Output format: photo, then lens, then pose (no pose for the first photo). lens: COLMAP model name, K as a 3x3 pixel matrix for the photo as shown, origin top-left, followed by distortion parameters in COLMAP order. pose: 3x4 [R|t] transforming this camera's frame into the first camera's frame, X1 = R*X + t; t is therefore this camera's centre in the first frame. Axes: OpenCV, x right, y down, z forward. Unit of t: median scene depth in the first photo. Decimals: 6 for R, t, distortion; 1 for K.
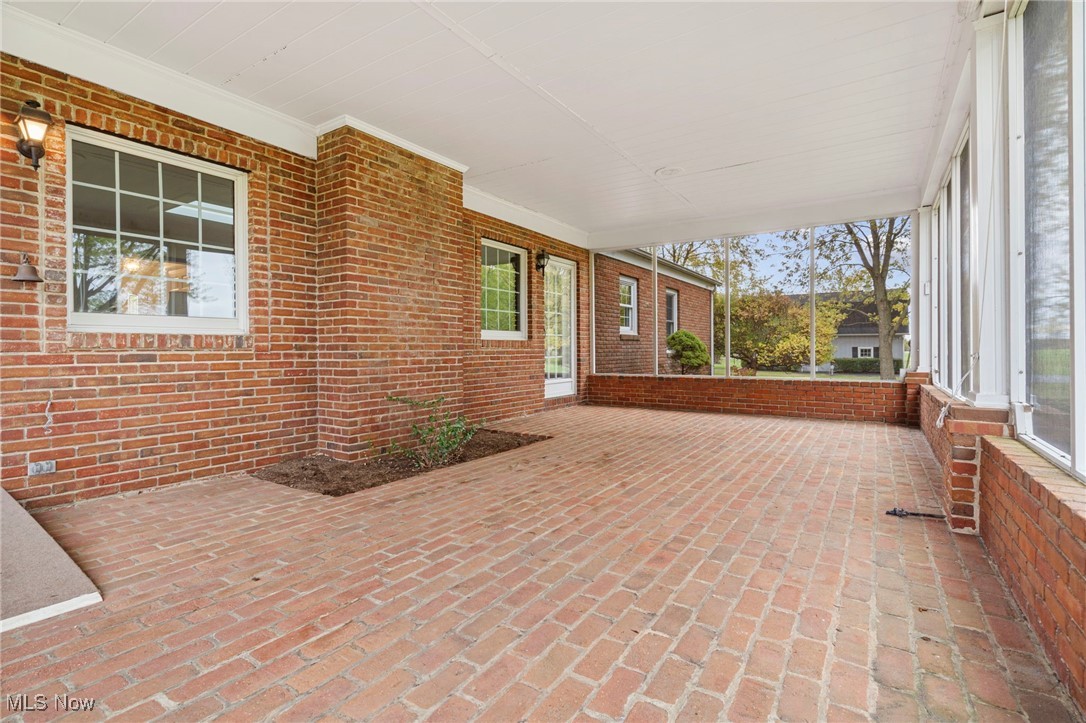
lens RADIAL K [[509.6, 0, 547.6], [0, 509.6, 353.9], [0, 0, 1]] dist [0.000905, 0.000704]
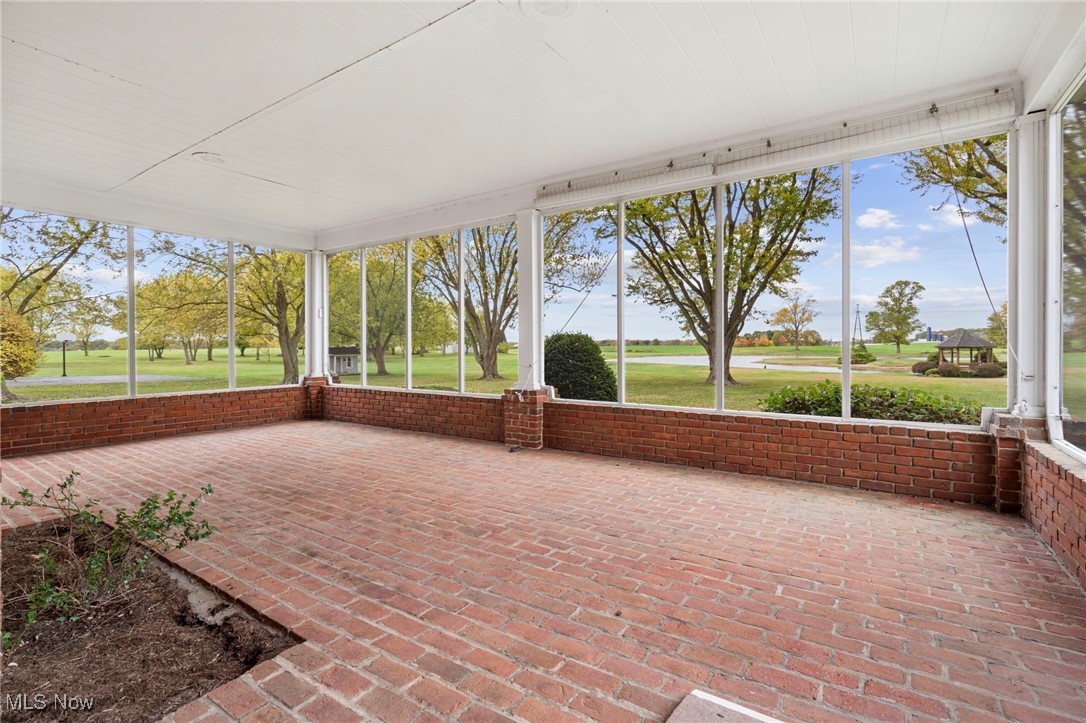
lens RADIAL K [[509.6, 0, 546.3], [0, 509.6, 354.6], [0, 0, 1]] dist [0.000905, 0.000704]
pose [[0.004854, -0.009834, 0.999940, -1.196815], [0.010738, 0.999895, 0.009781, -0.058492], [-0.999931, 0.010689, 0.004959, 0.864721]]
